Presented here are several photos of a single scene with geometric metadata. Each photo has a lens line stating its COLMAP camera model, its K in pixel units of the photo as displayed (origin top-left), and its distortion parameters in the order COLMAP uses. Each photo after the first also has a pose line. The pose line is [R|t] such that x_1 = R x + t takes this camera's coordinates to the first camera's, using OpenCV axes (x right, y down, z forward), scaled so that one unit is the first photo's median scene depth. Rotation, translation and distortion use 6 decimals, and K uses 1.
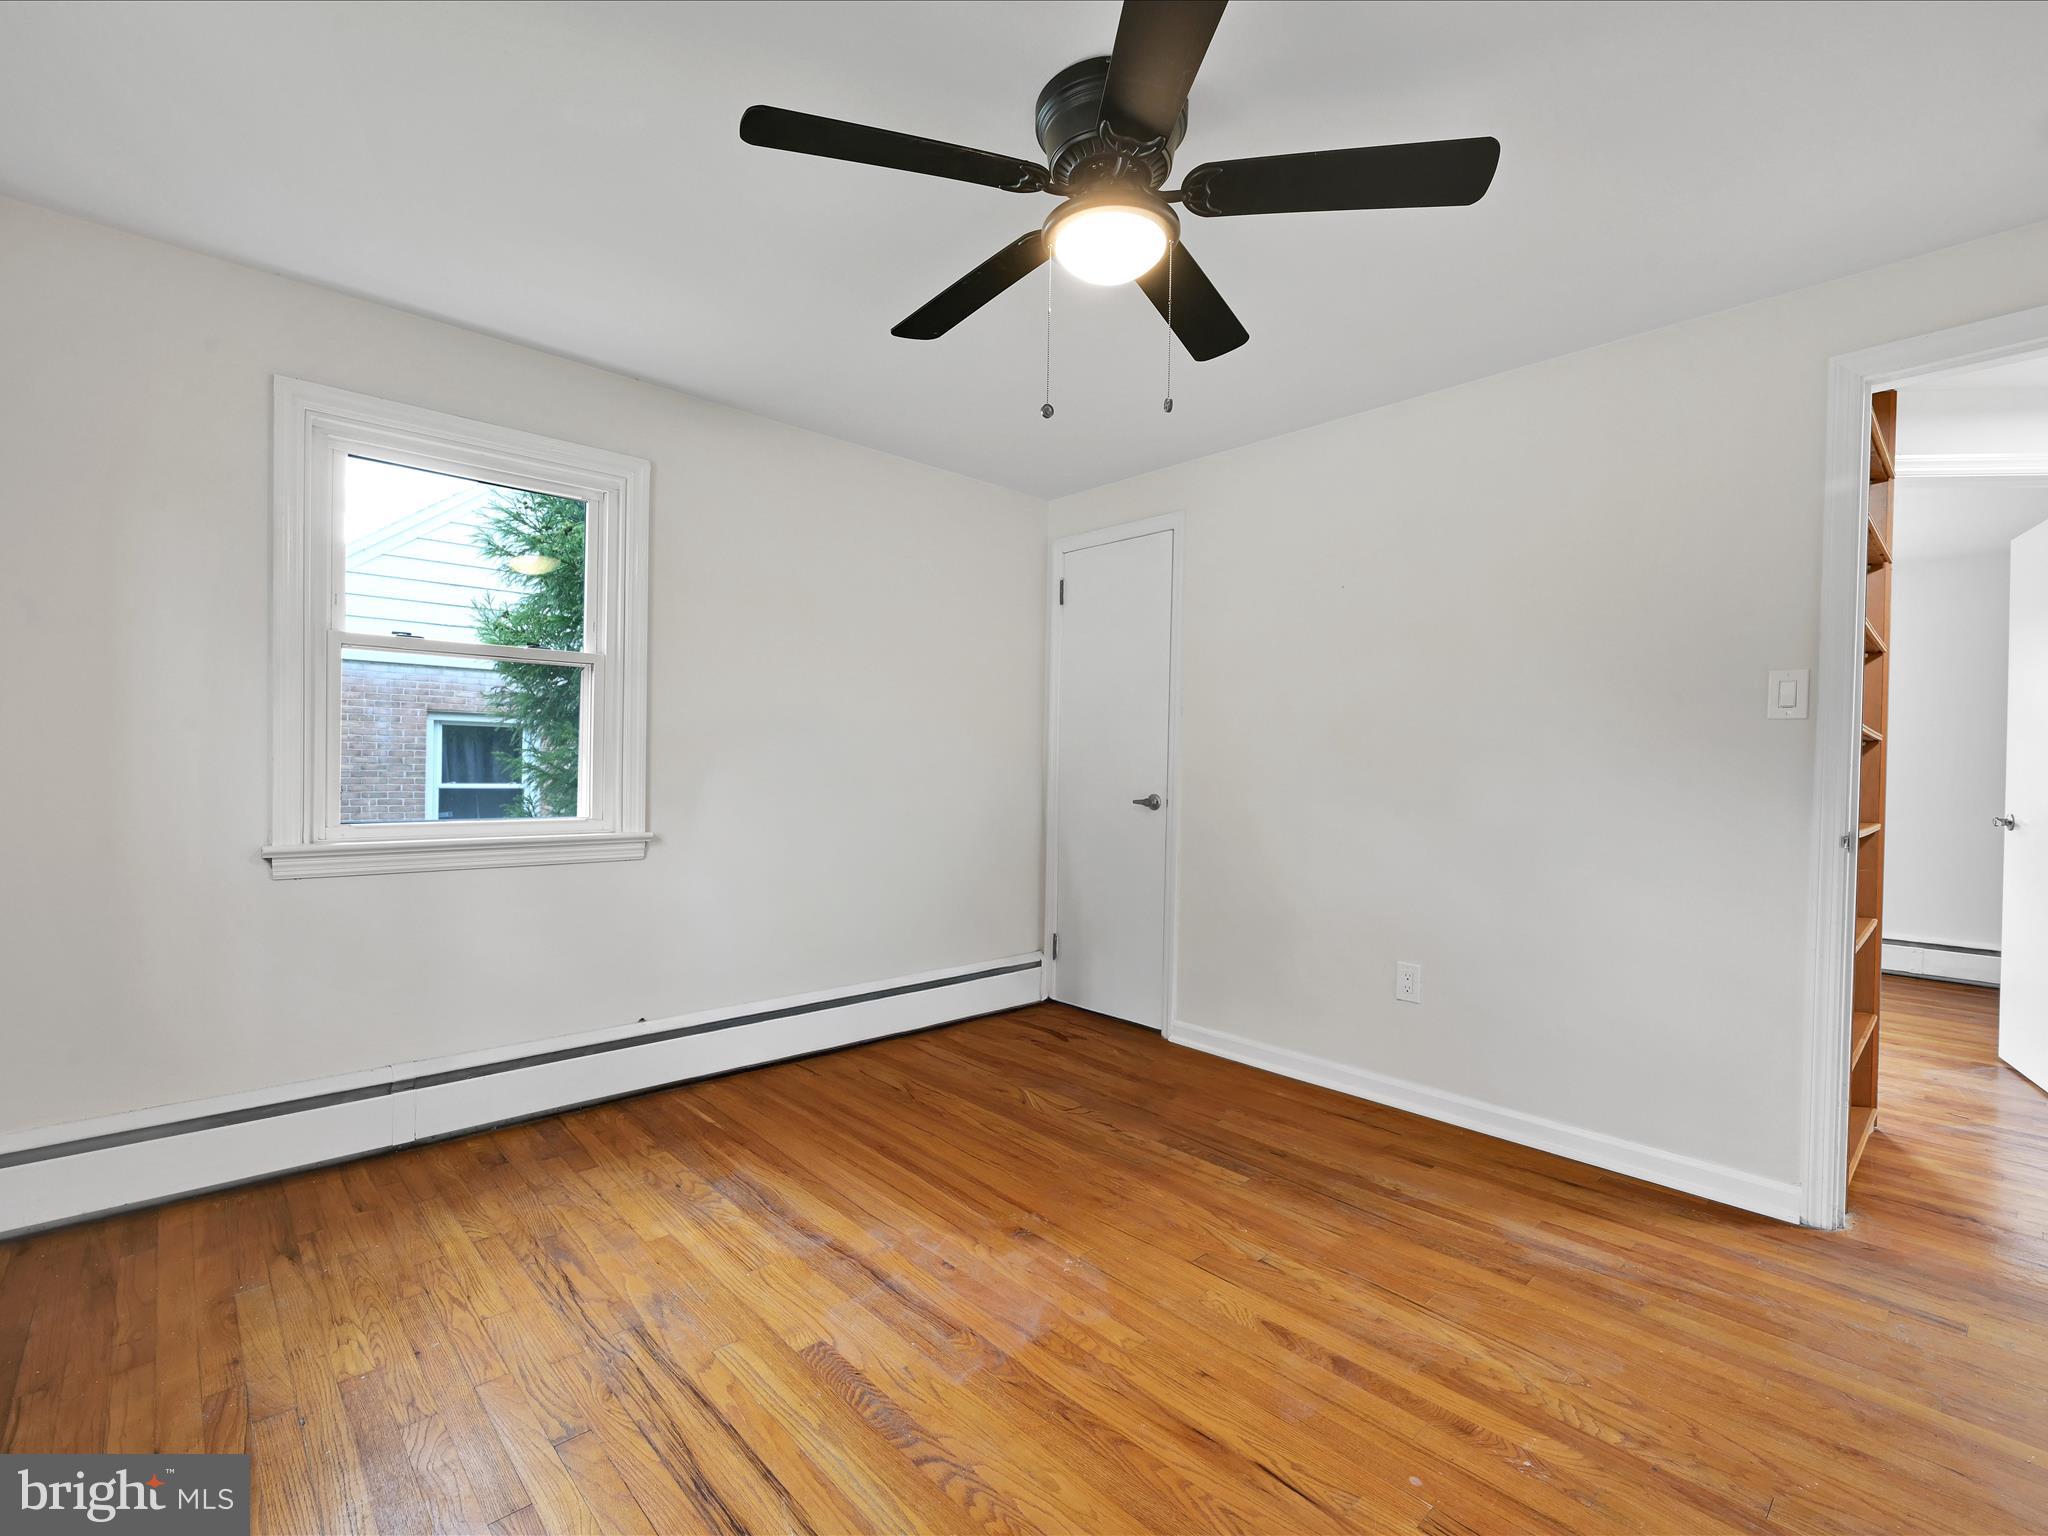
lens RADIAL K [[920.2, 0, 1024.0], [0, 920.2, 768.0], [0, 0, 1]] dist [-0.001227, 0.000196]
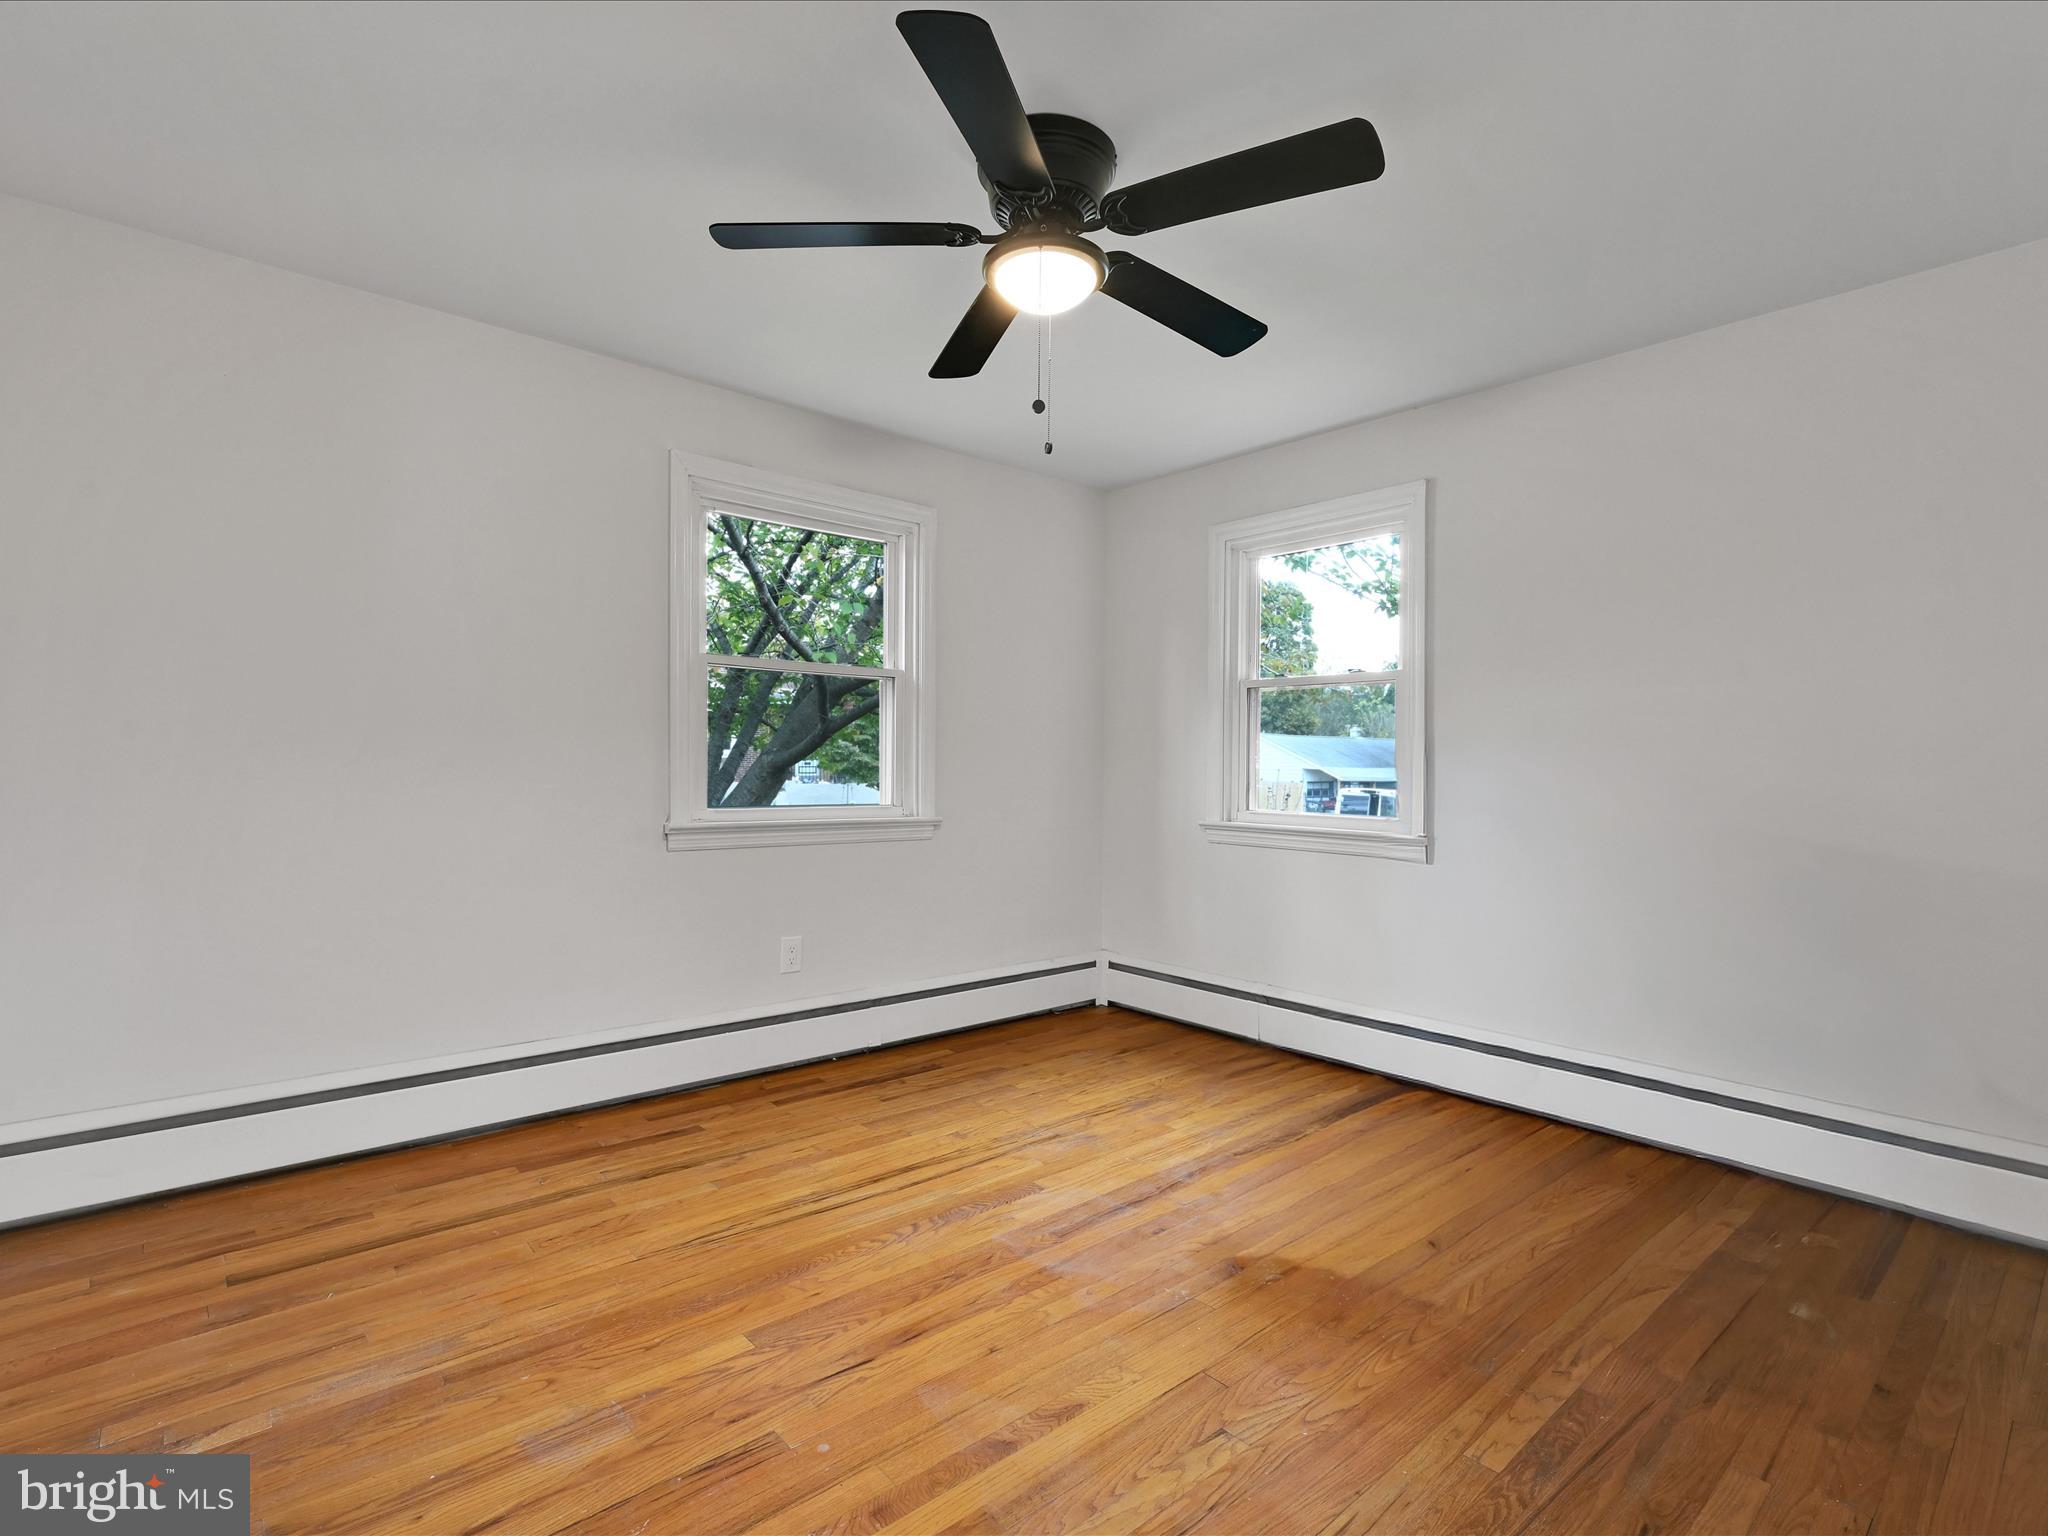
lens RADIAL K [[974.6, 0, 1024.0], [0, 974.6, 768.0], [0, 0, 1]] dist [-0.001114, -0.000342]
pose [[-0.024690, -0.012025, -0.999623, 1.129267], [-0.016295, 0.999800, -0.011625, 0.023327], [0.999562, 0.016002, -0.024881, 0.926638]]
